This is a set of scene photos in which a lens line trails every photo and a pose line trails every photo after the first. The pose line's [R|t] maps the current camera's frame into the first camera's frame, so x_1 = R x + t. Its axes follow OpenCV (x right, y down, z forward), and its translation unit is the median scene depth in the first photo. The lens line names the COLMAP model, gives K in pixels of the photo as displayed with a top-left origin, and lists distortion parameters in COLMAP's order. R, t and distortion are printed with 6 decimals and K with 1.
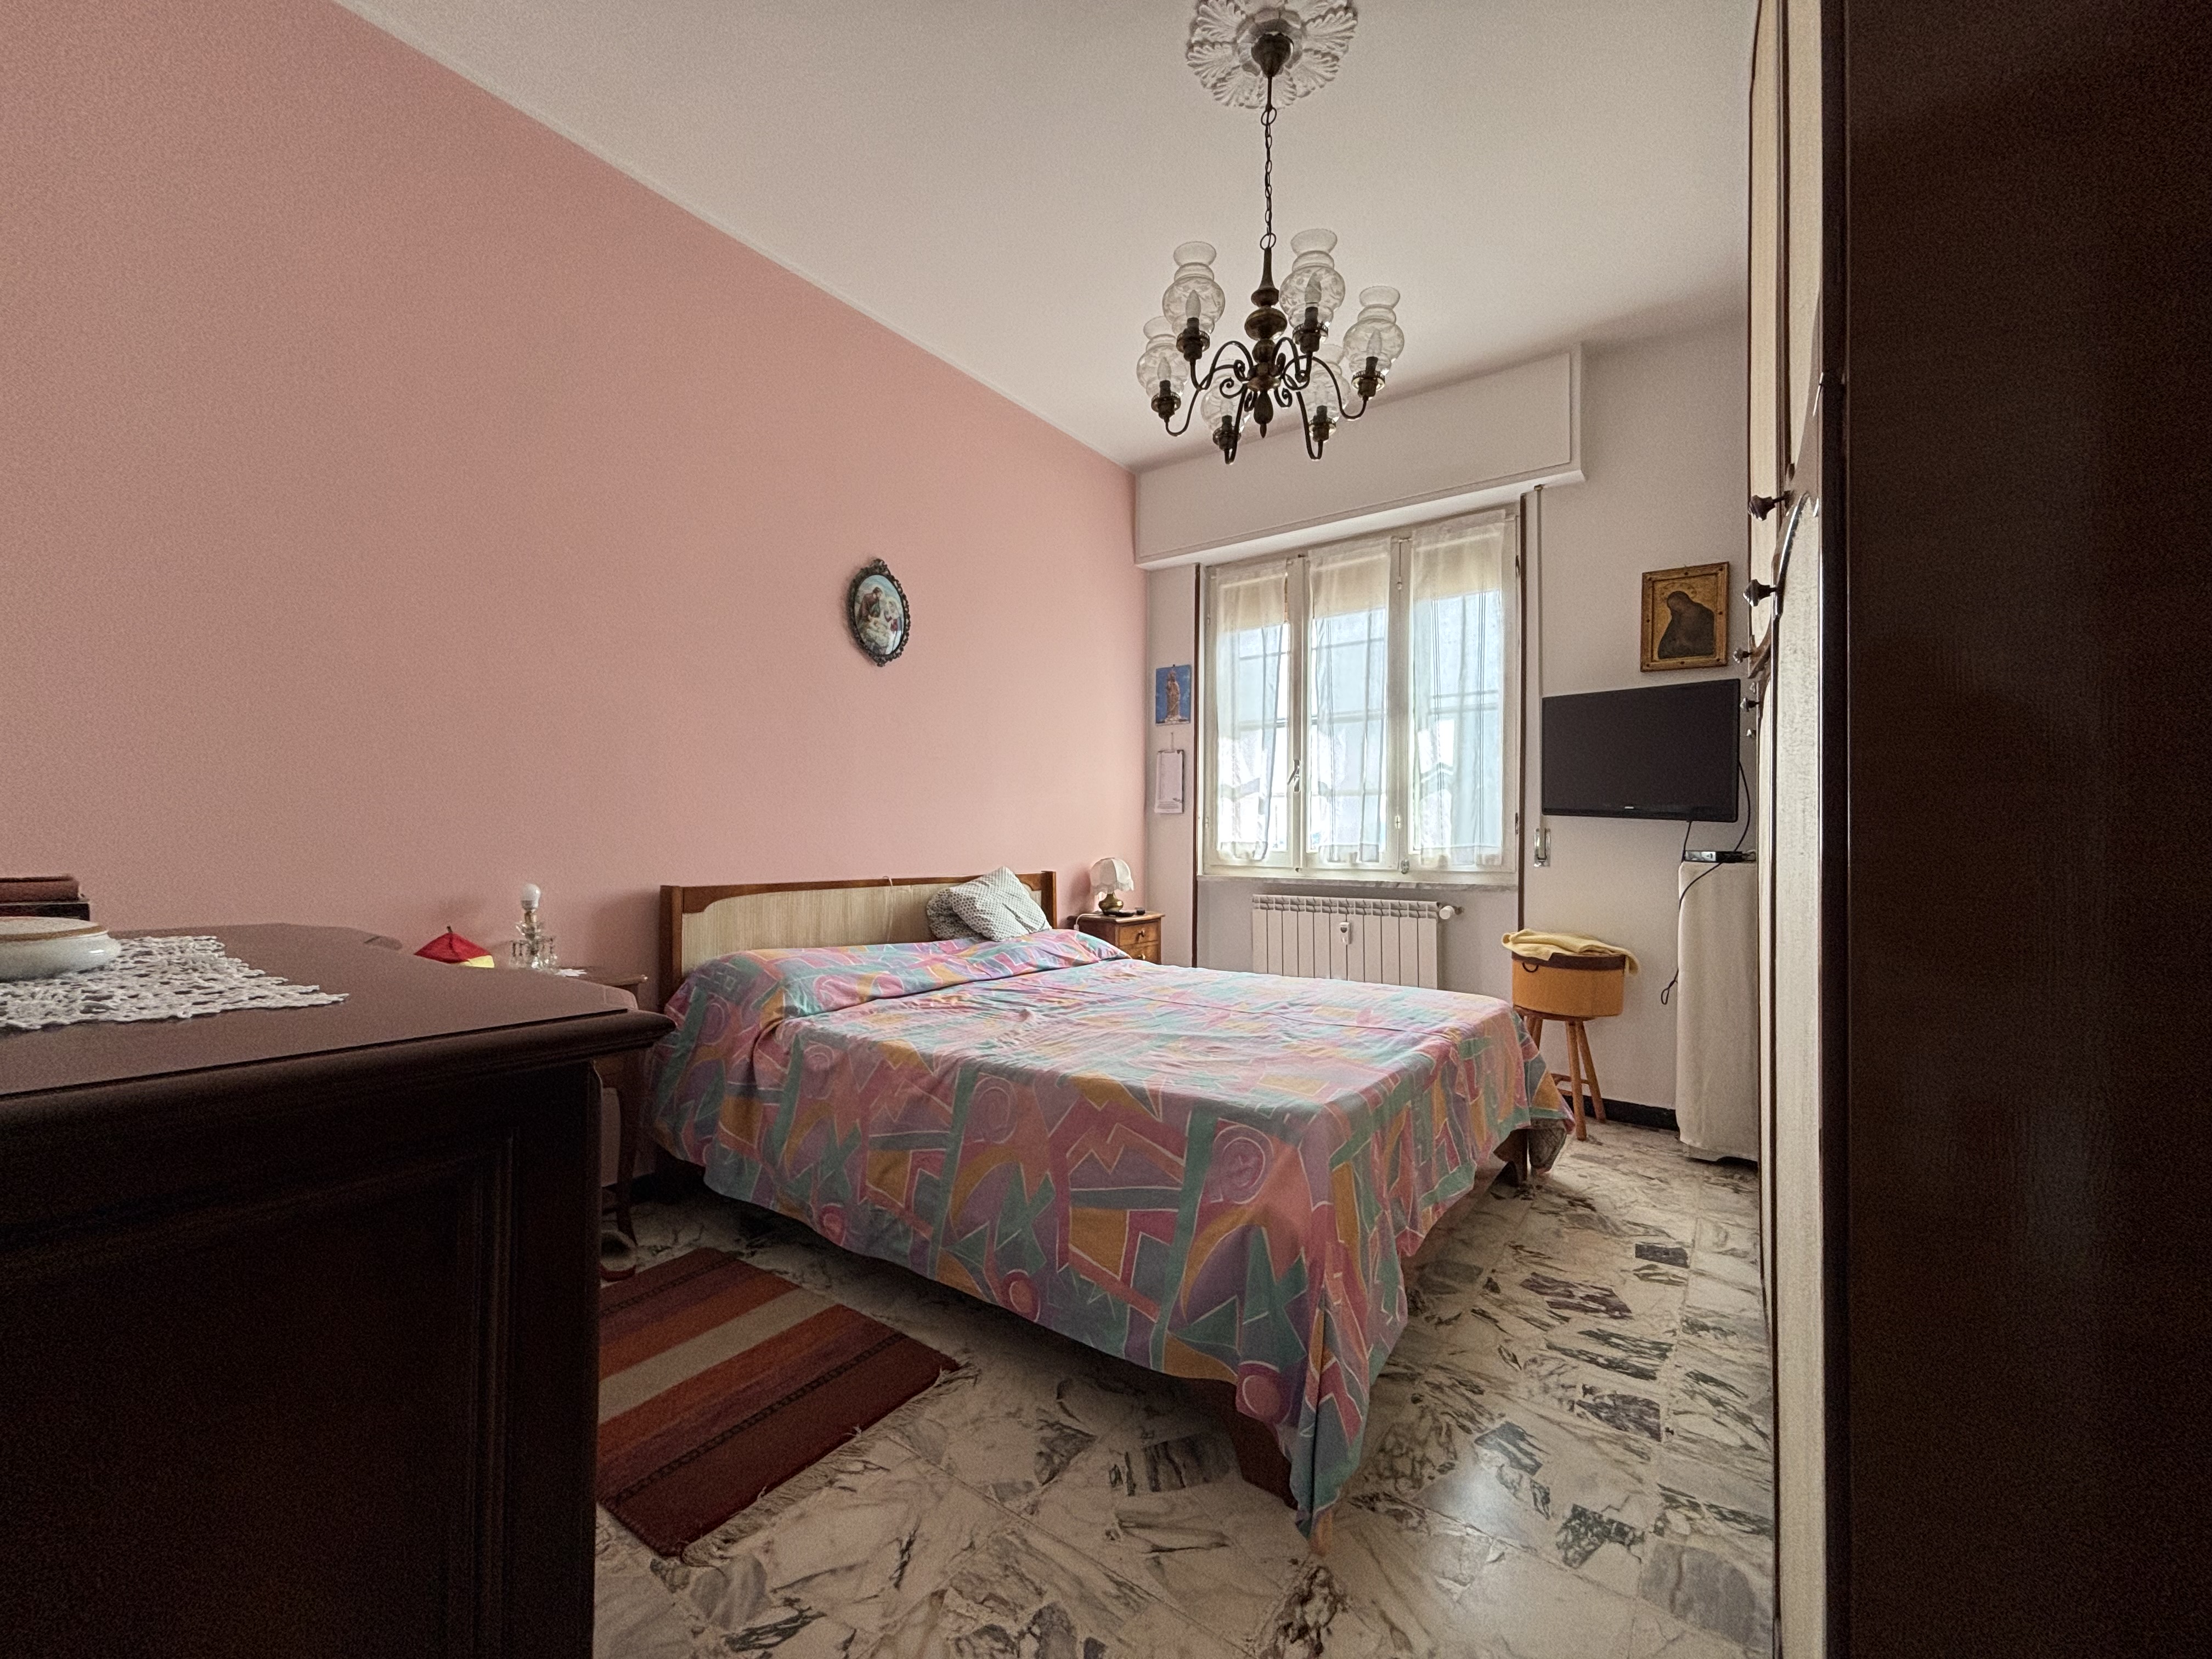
lens RADIAL K [[890.5, 0, 1101.9], [0, 890.5, 832.8], [0, 0, 1]] dist [0.001691, -0.000347]
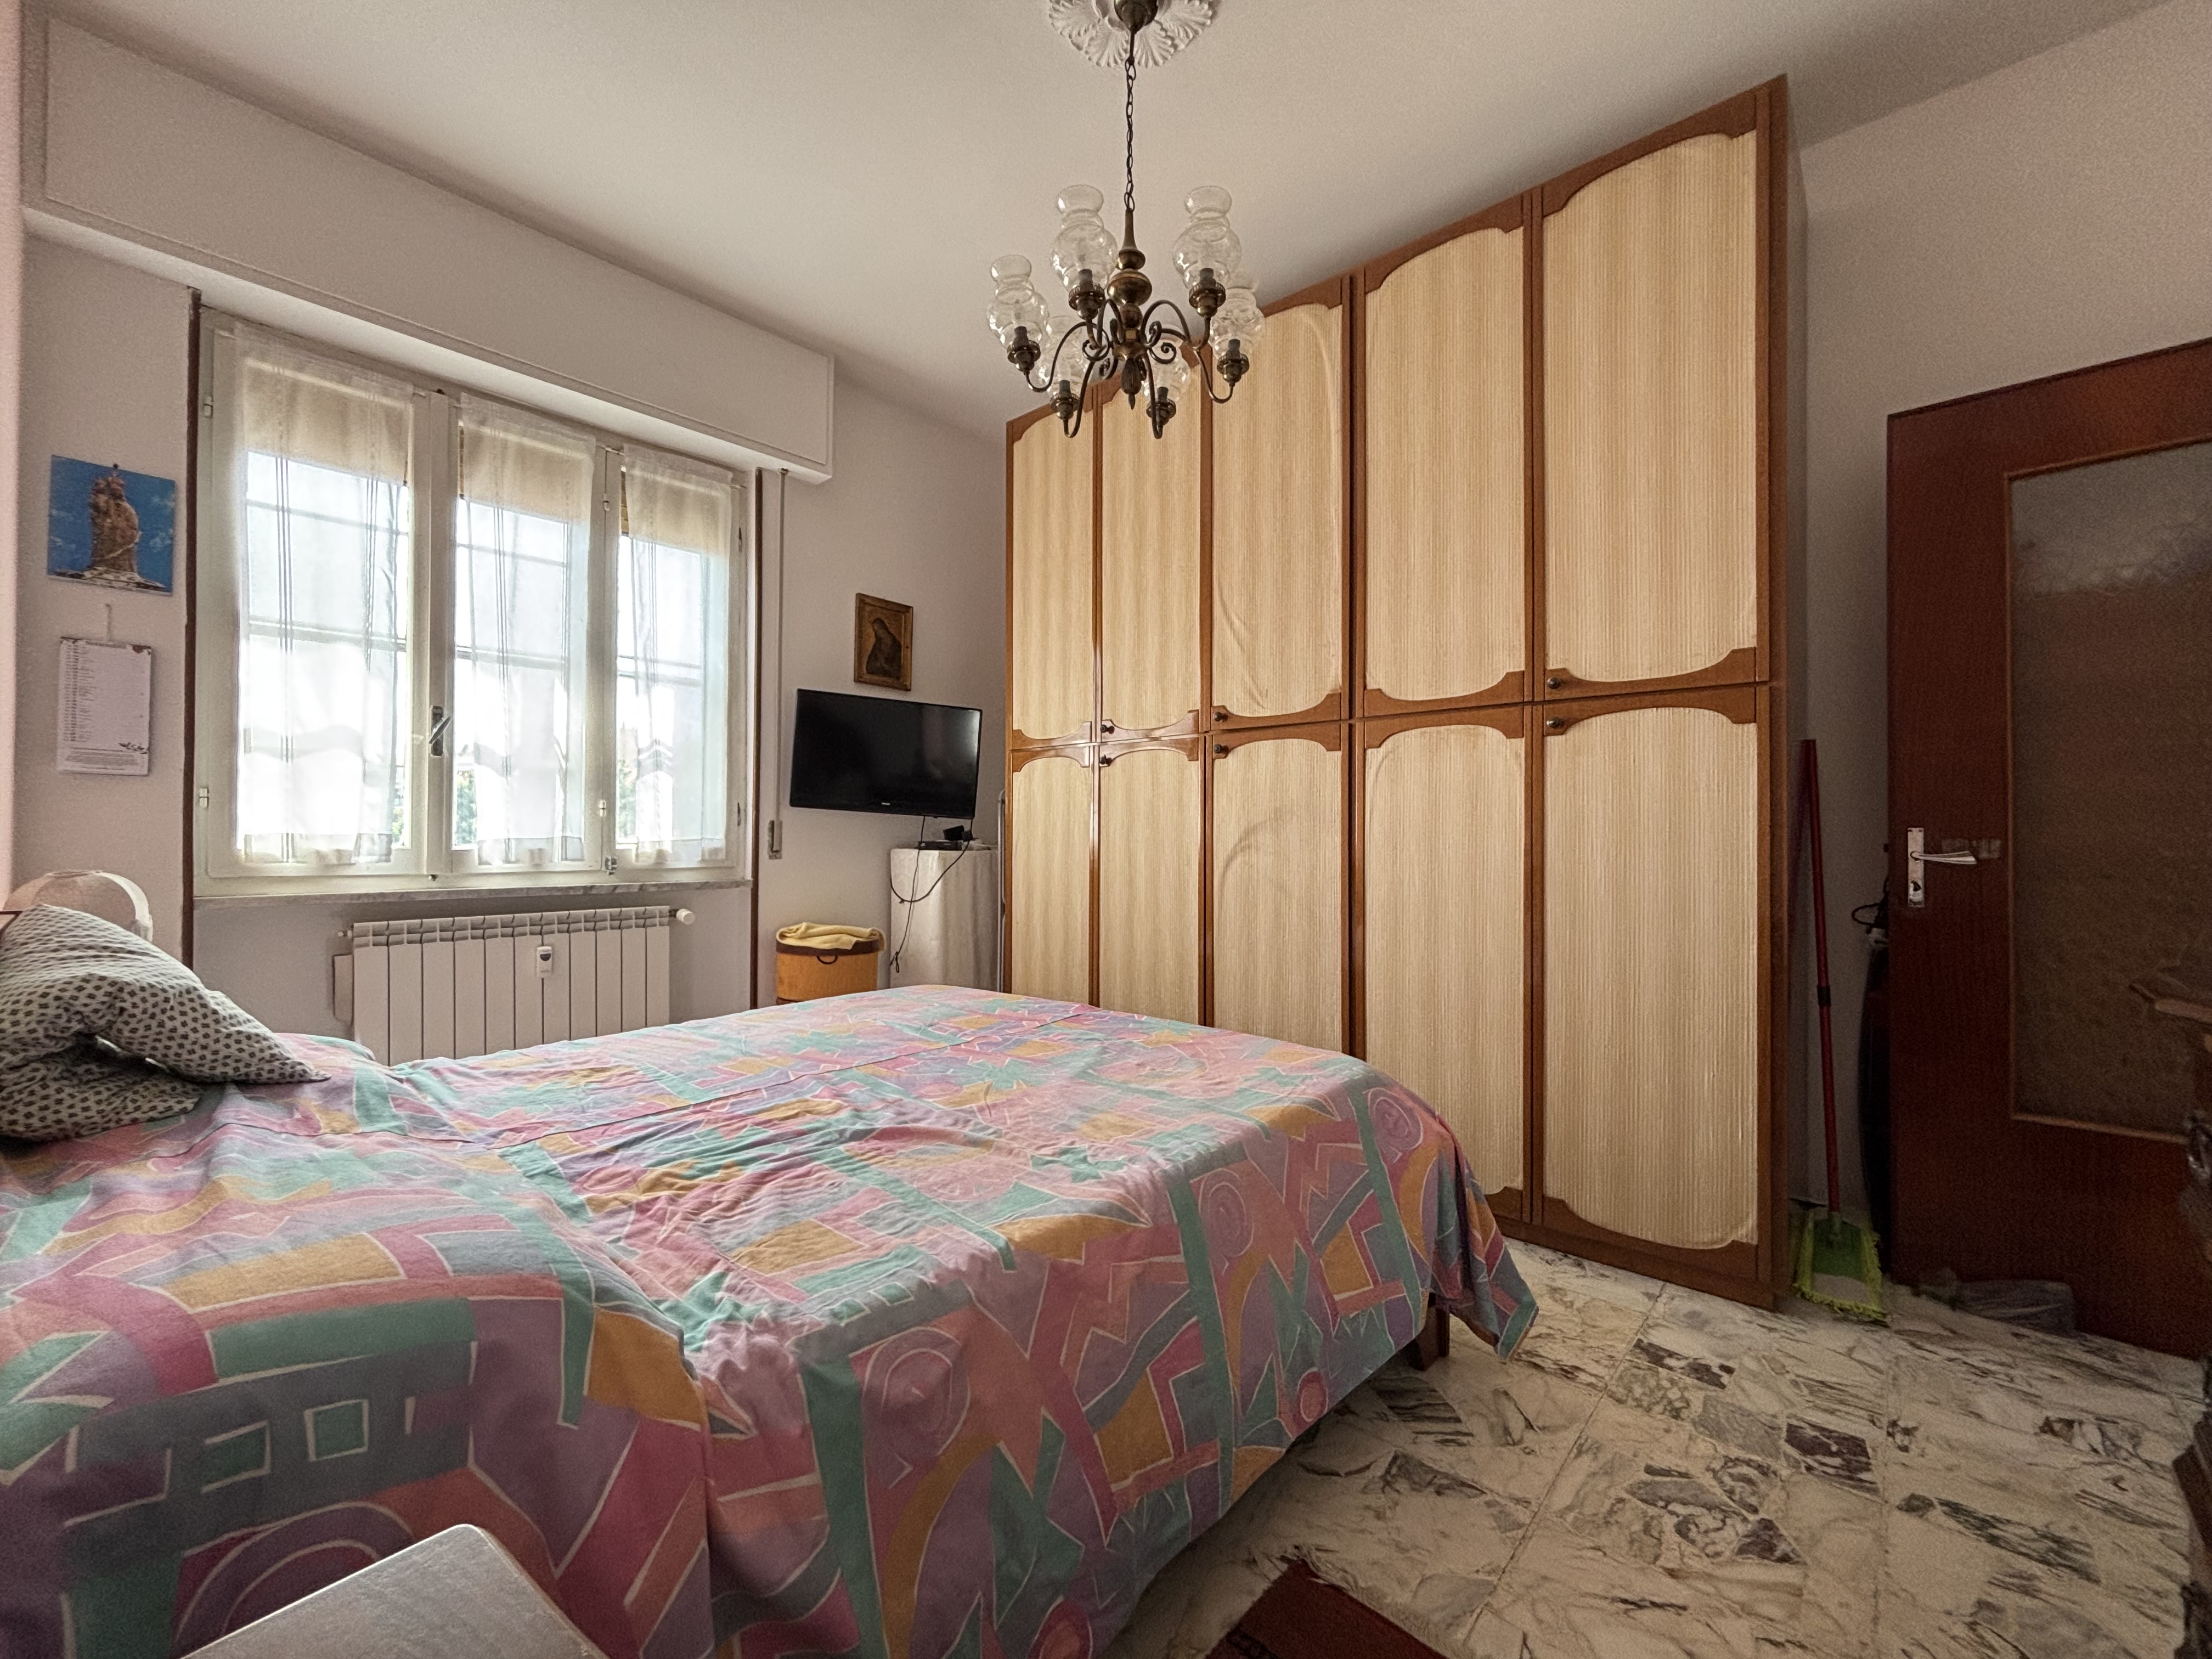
lens RADIAL K [[890.5, 0, 1101.9], [0, 890.5, 832.8], [0, 0, 1]] dist [0.001691, -0.000347]
pose [[0.106944, -0.001070, 0.994264, -0.406070], [-0.013526, 0.999905, 0.002531, 0.001390], [-0.994173, -0.013719, 0.106919, 0.494141]]
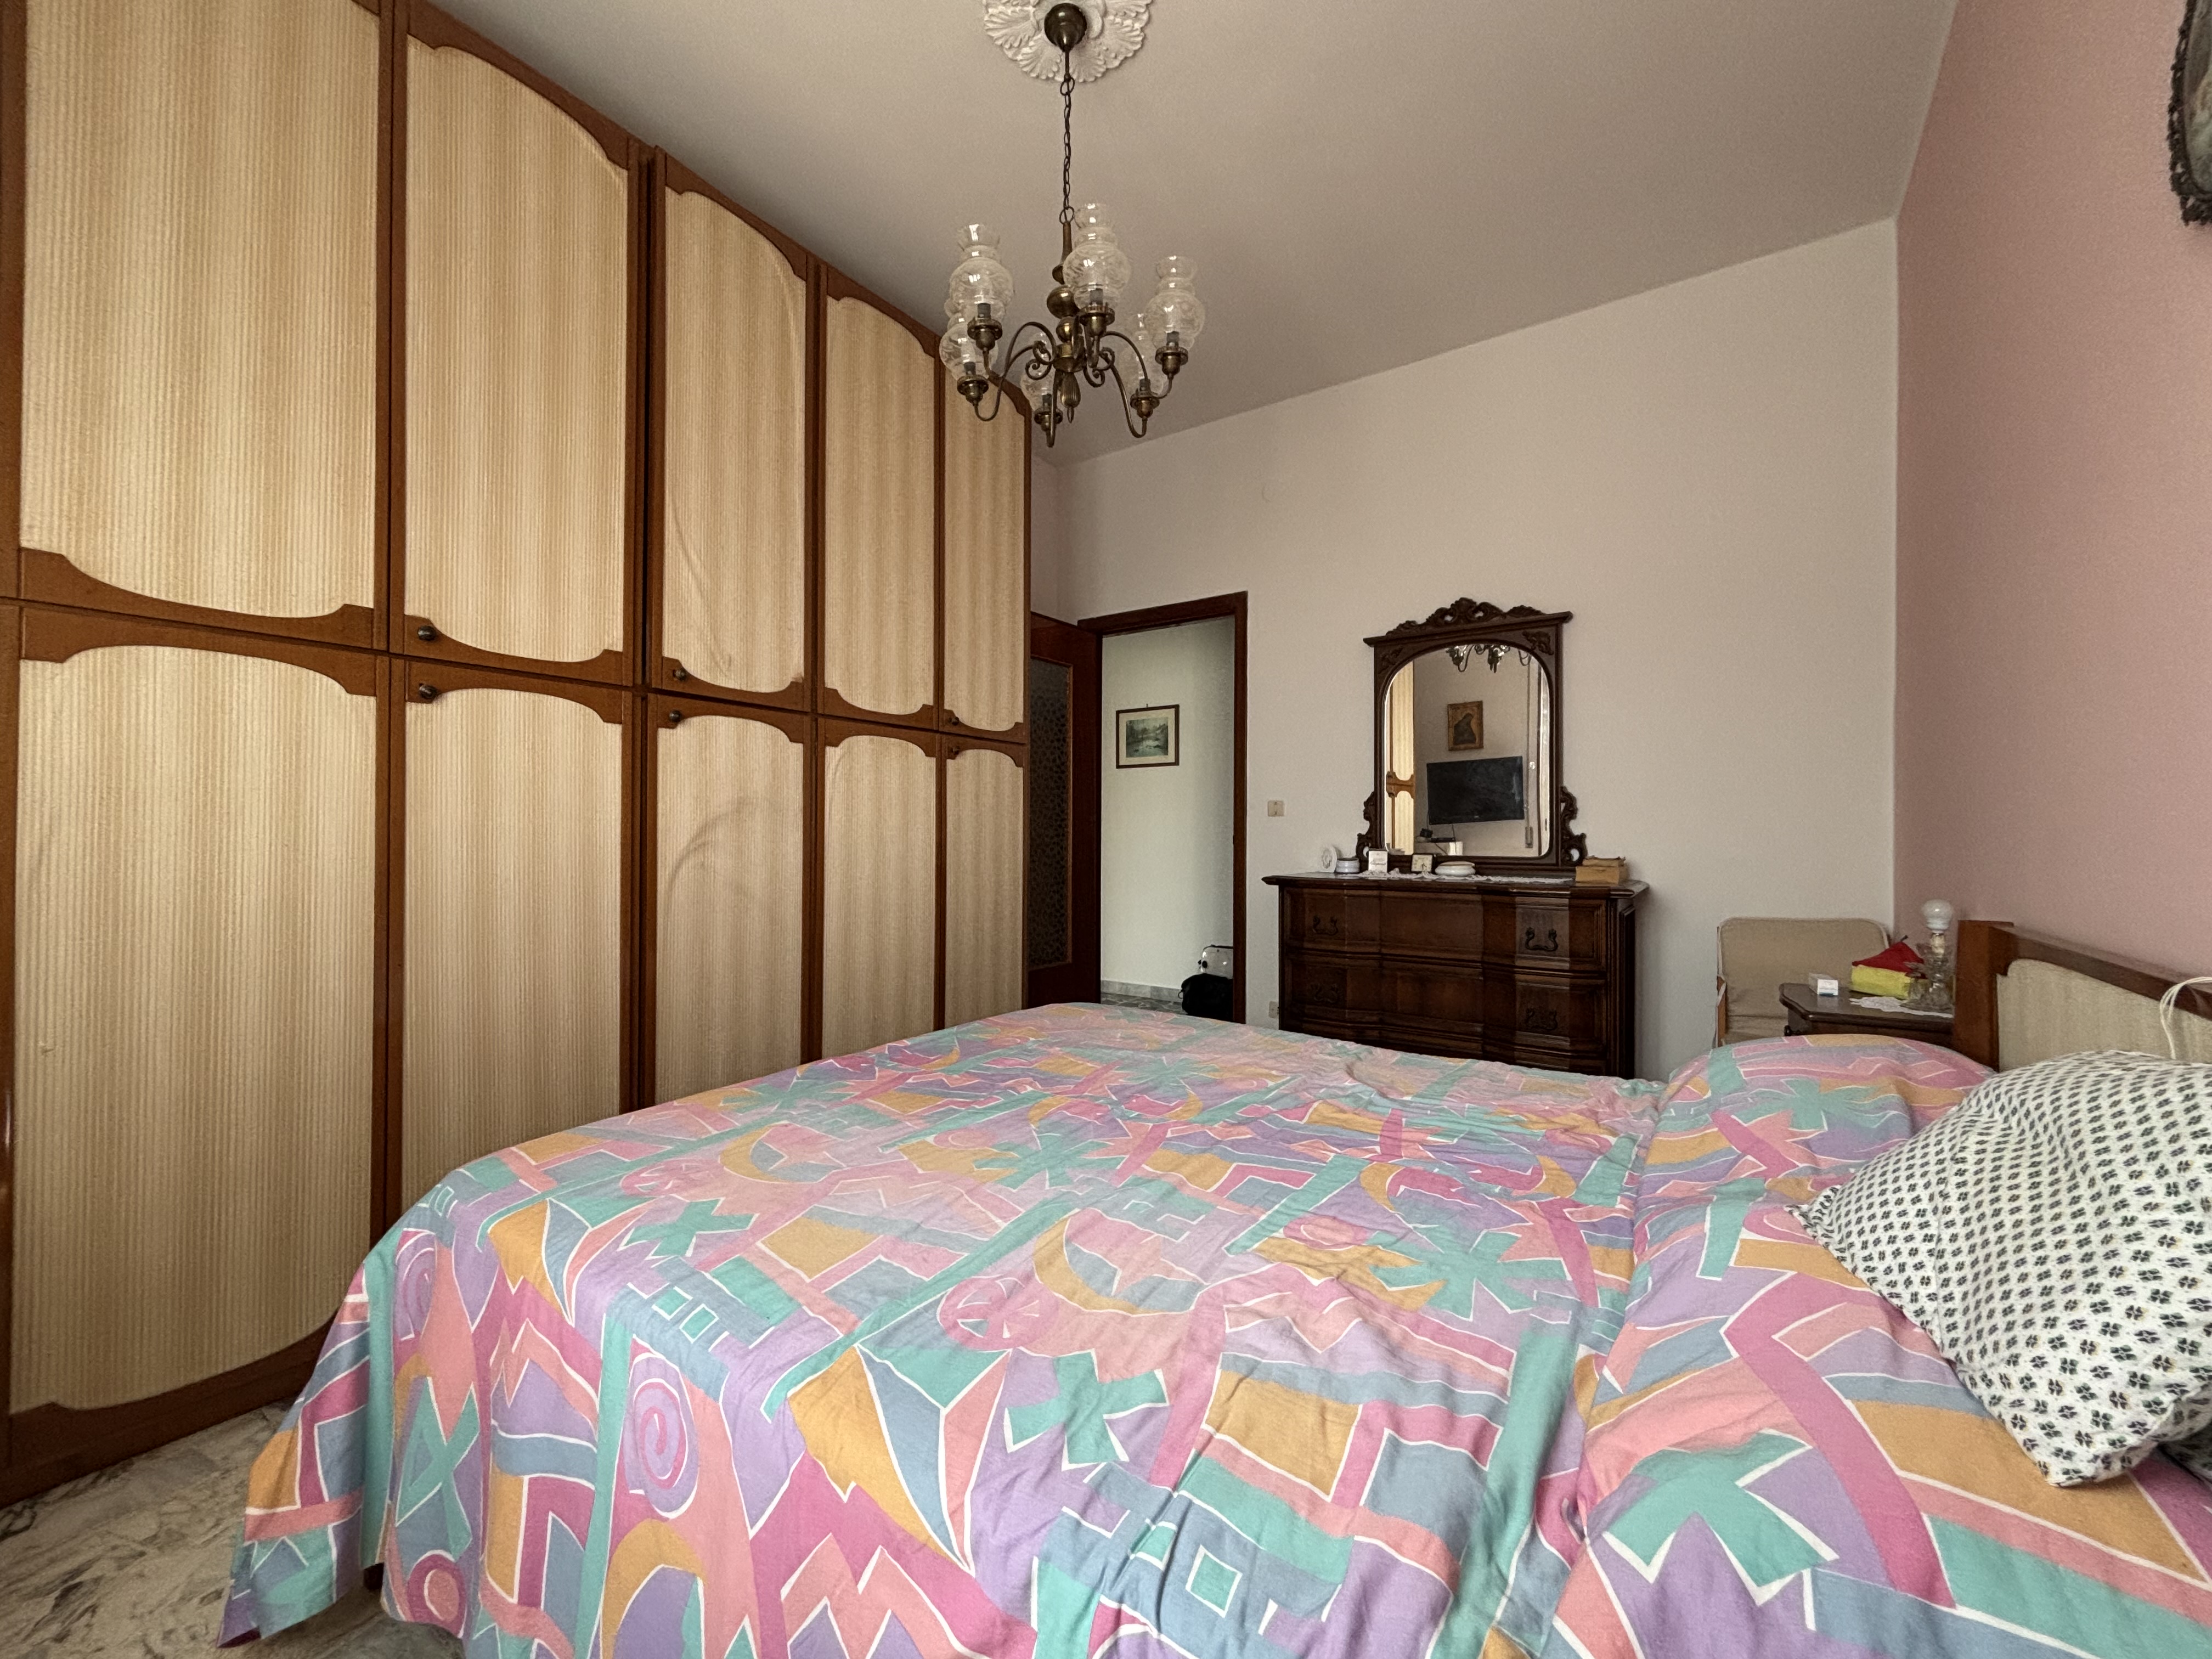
lens RADIAL K [[893.2, 0, 1106.0], [0, 893.2, 829.5], [0, 0, 1]] dist [0.050511, -0.000061]
pose [[-0.998494, -0.016879, -0.052201, 0.098107], [-0.016195, 0.999778, -0.013495, 0.007003], [0.052417, -0.012630, -0.998545, 1.062148]]
